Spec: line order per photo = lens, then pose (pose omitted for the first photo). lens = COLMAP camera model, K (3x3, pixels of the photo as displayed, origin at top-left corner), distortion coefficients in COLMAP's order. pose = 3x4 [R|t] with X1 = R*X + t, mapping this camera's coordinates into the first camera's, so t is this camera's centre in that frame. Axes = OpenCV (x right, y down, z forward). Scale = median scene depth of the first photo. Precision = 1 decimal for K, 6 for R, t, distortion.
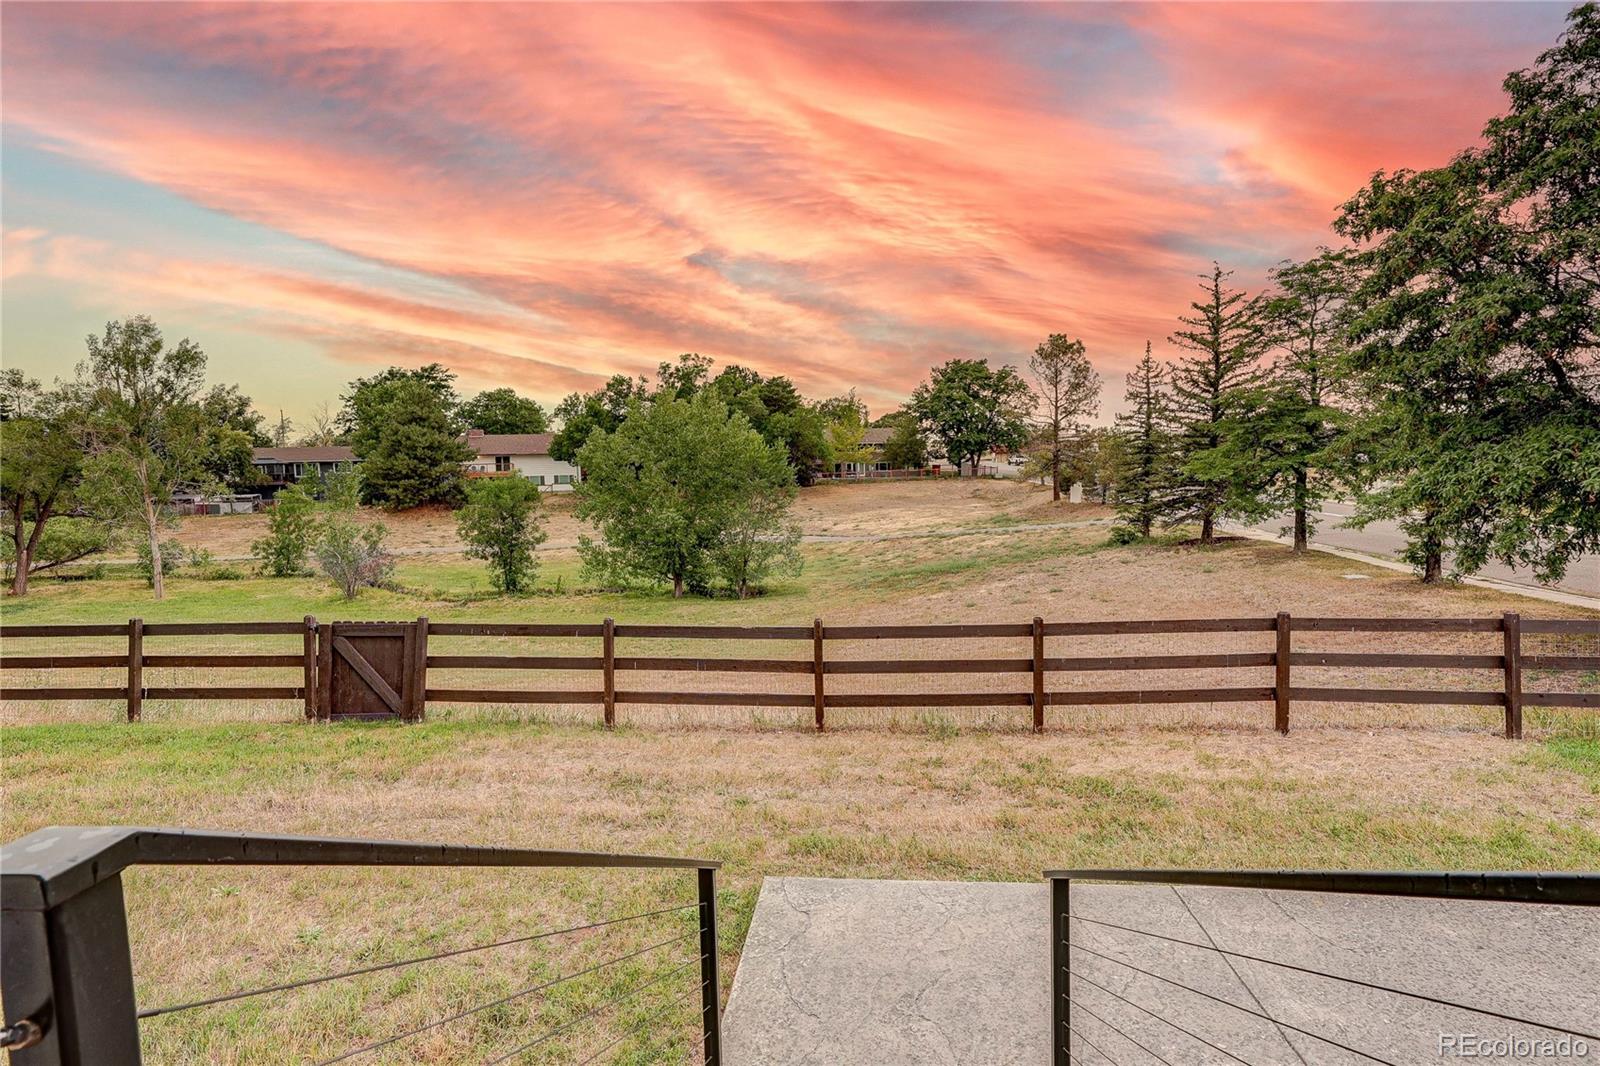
lens RADIAL K [[751.0, 0, 803.1], [0, 751.0, 532.7], [0, 0, 1]] dist [-0.003737, -0.000920]
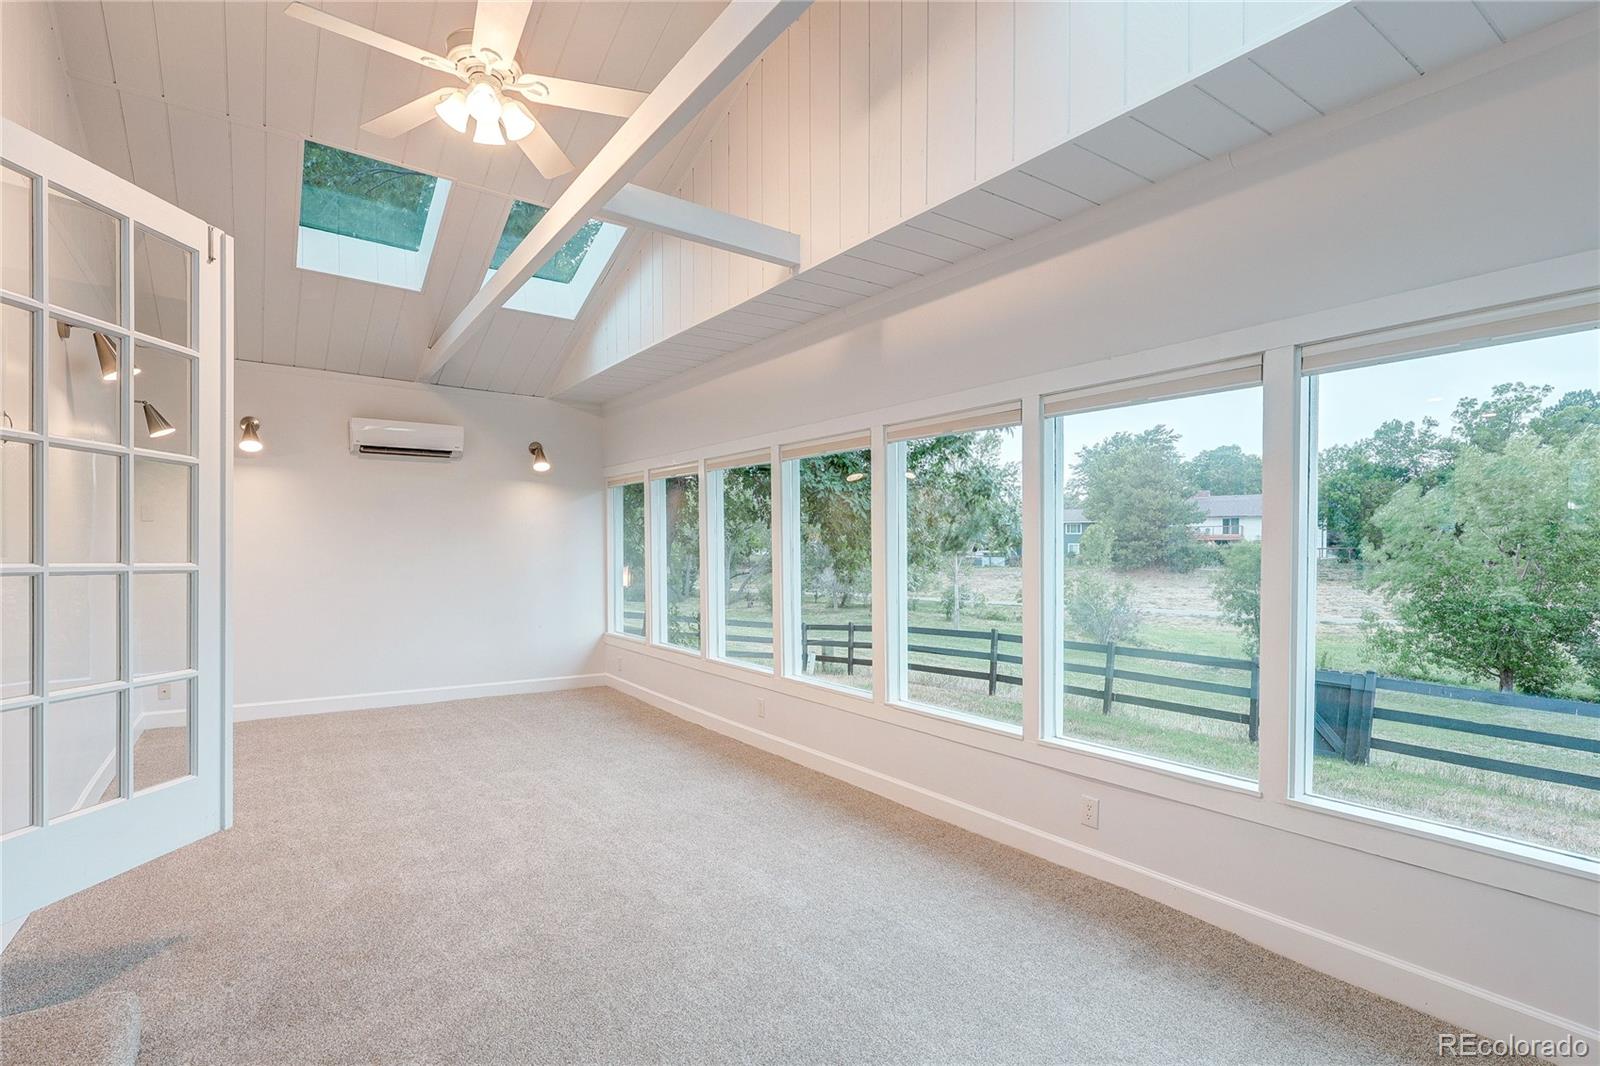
lens RADIAL K [[773.5, 0, 796.8], [0, 773.5, 559.5], [0, 0, 1]] dist [-0.002849, -0.000578]
pose [[0.649272, 0.038761, -0.759568, -0.027232], [-0.074484, 0.997140, -0.012783, 0.003728], [0.756900, 0.064876, 0.650302, -0.051438]]
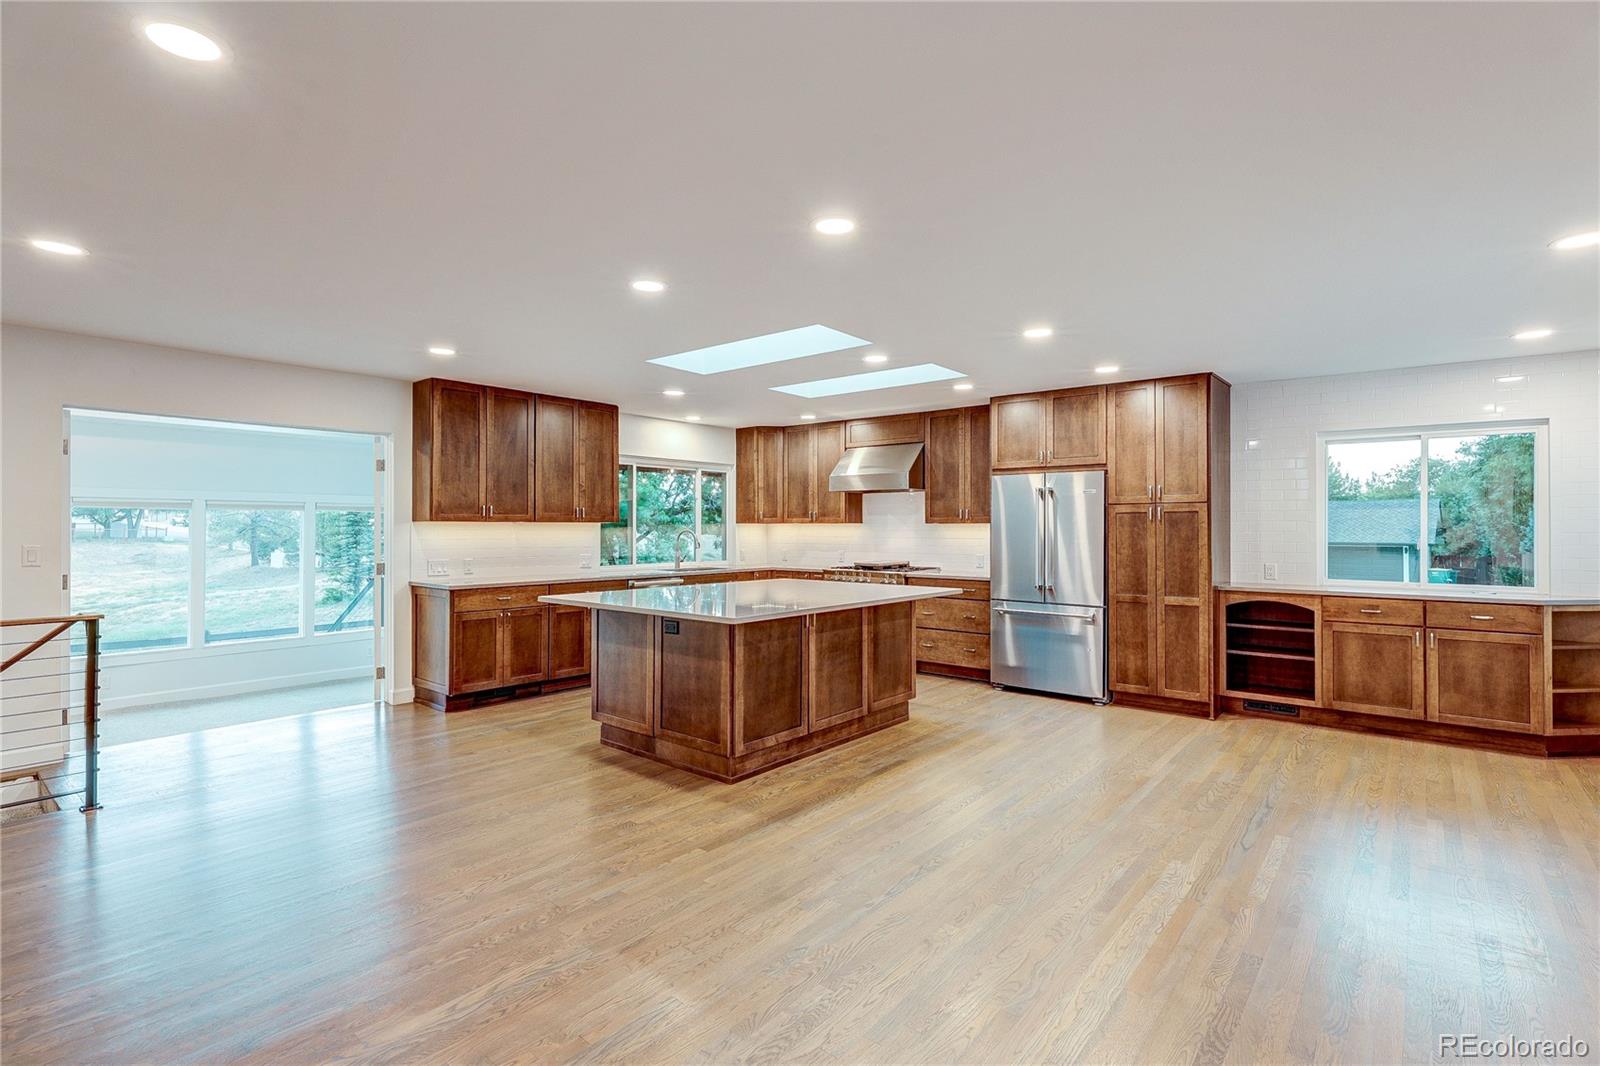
lens RADIAL K [[750.4, 0, 797.7], [0, 750.4, 527.2], [0, 0, 1]] dist [-0.002102, 0.000083]
pose [[0.559323, 0.032538, 0.828311, -0.087373], [0.044680, 0.996593, -0.069319, 0.007374], [-0.827745, 0.075781, 0.555963, -0.157863]]
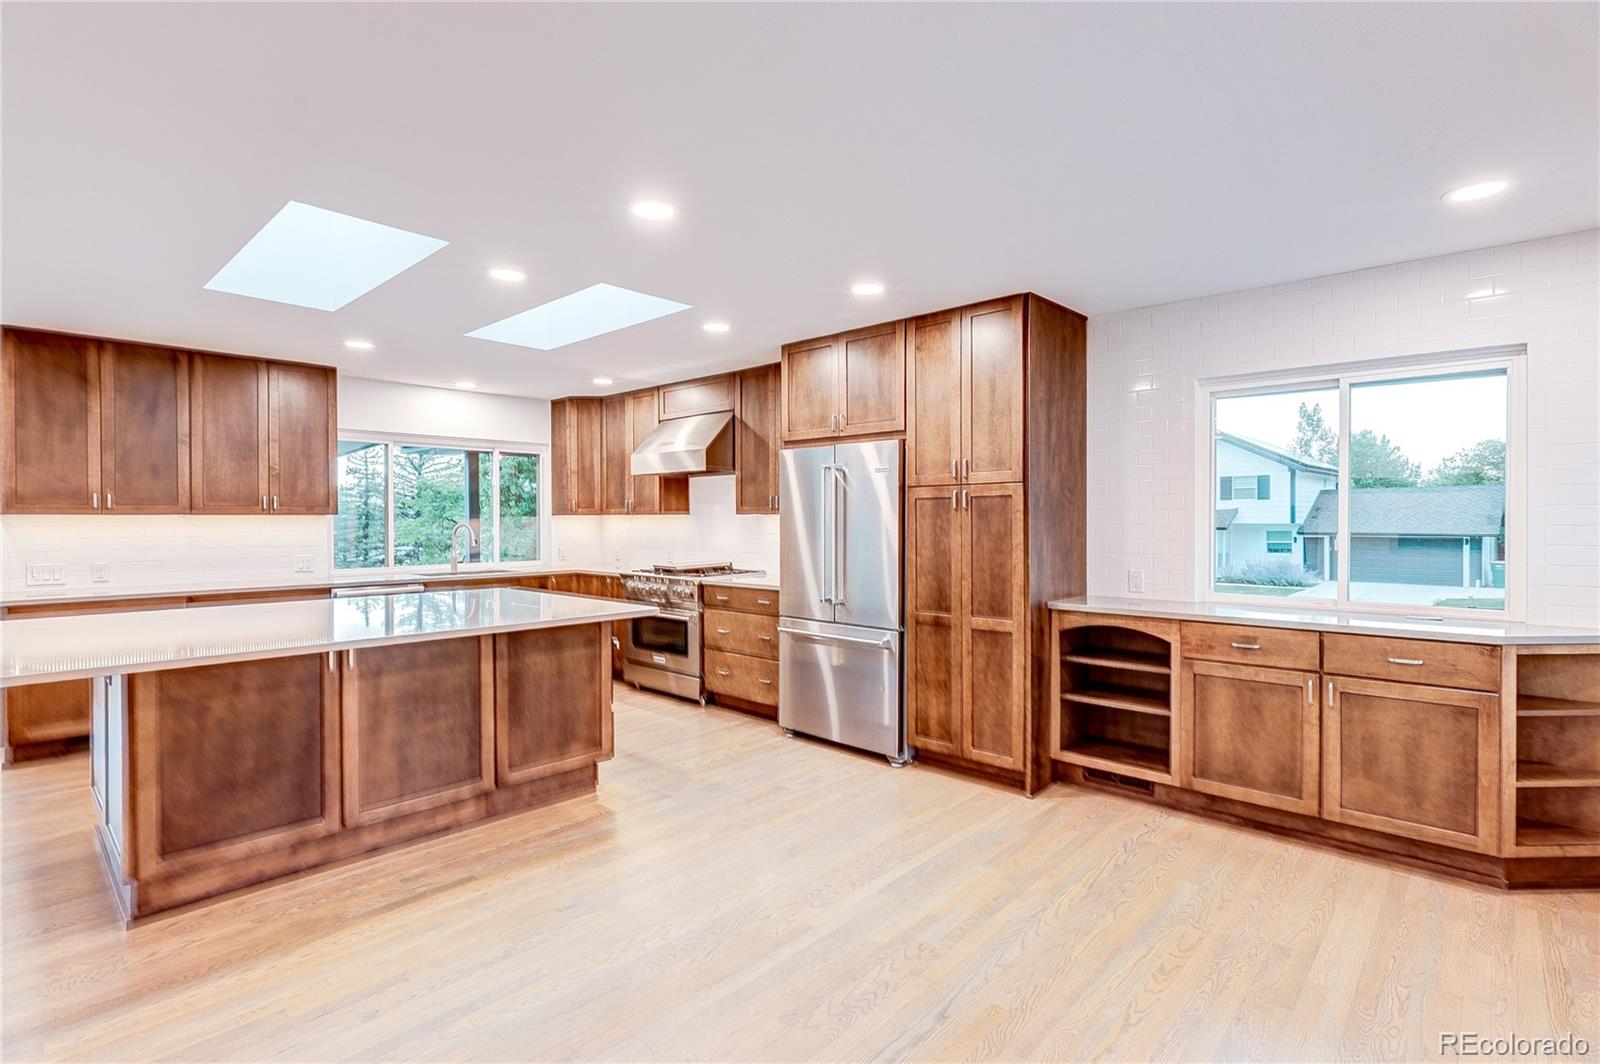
lens RADIAL K [[751.0, 0, 803.1], [0, 751.0, 531.7], [0, 0, 1]] dist [-0.003737, -0.000920]
pose [[0.600979, 0.017313, 0.799077, -0.049937], [0.044566, 0.997484, -0.055129, 0.007082], [-0.798021, 0.068742, 0.598696, -0.169742]]
